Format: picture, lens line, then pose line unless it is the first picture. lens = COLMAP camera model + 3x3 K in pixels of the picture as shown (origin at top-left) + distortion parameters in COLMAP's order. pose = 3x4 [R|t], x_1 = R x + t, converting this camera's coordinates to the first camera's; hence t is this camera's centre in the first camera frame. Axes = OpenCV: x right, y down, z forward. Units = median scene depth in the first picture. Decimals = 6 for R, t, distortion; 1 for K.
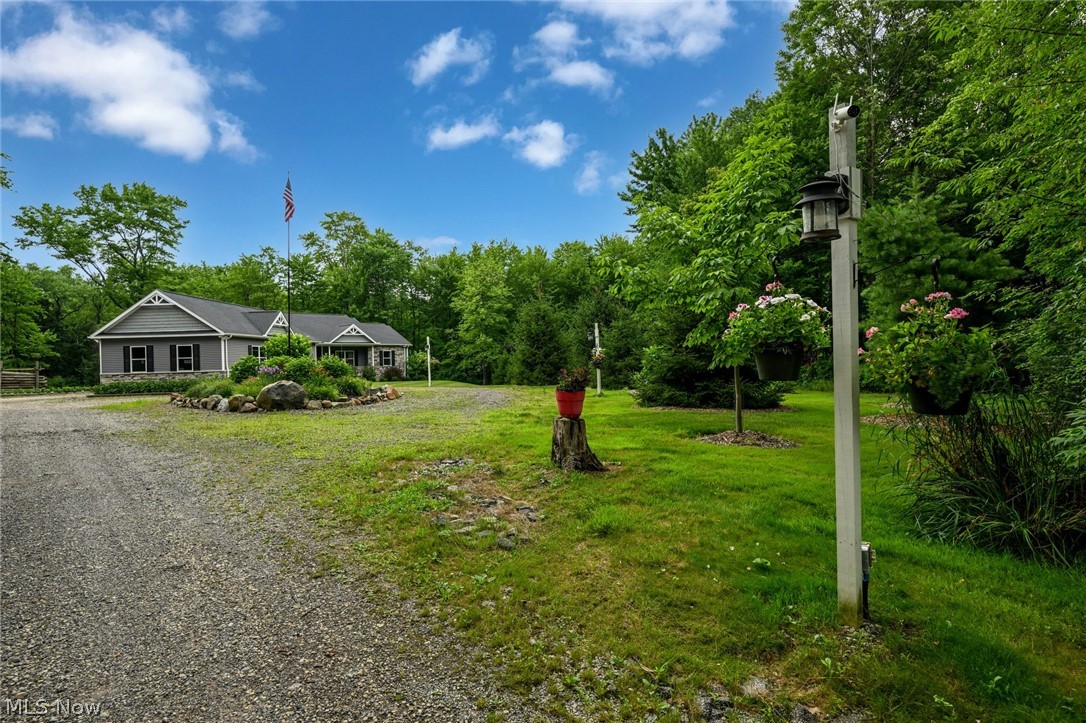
lens RADIAL K [[530.1, 0, 542.5], [0, 530.1, 363.6], [0, 0, 1]] dist [-0.004465, -0.001011]
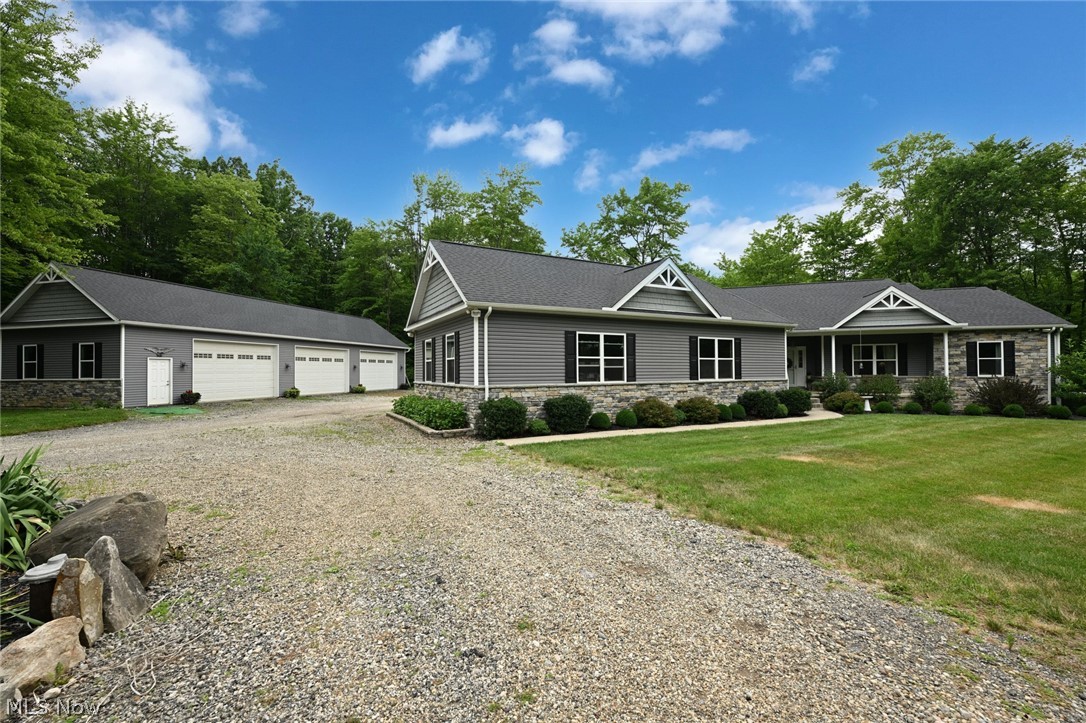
lens RADIAL K [[436.0, 0, 546.4], [0, 436.0, 366.8], [0, 0, 1]] dist [-0.004294, -0.000633]
pose [[0.453900, 0.014748, -0.890931, -0.145746], [-0.008832, 0.999888, 0.012052, -0.005020], [0.891009, 0.002398, 0.453979, 0.530849]]
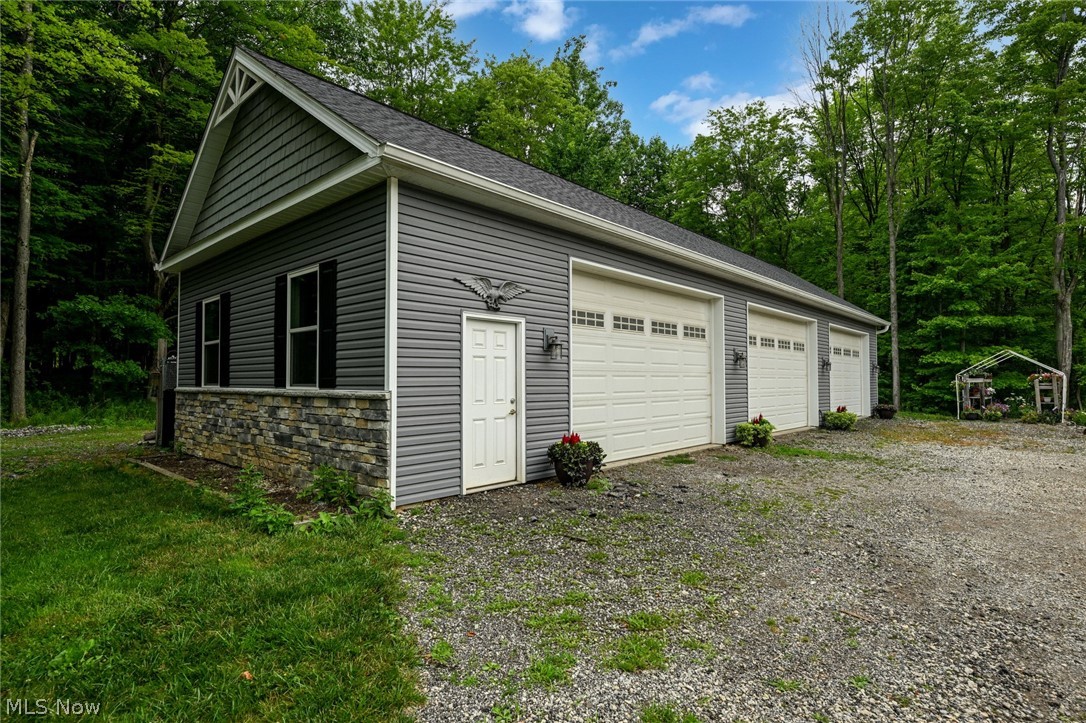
lens RADIAL K [[550.4, 0, 553.7], [0, 550.4, 363.8], [0, 0, 1]] dist [-0.001141, -0.000232]
pose [[-0.018699, -0.003330, -0.999820, -0.505029], [-0.002644, 0.999991, -0.003281, 0.006648], [0.999822, 0.002582, -0.018708, 0.418993]]
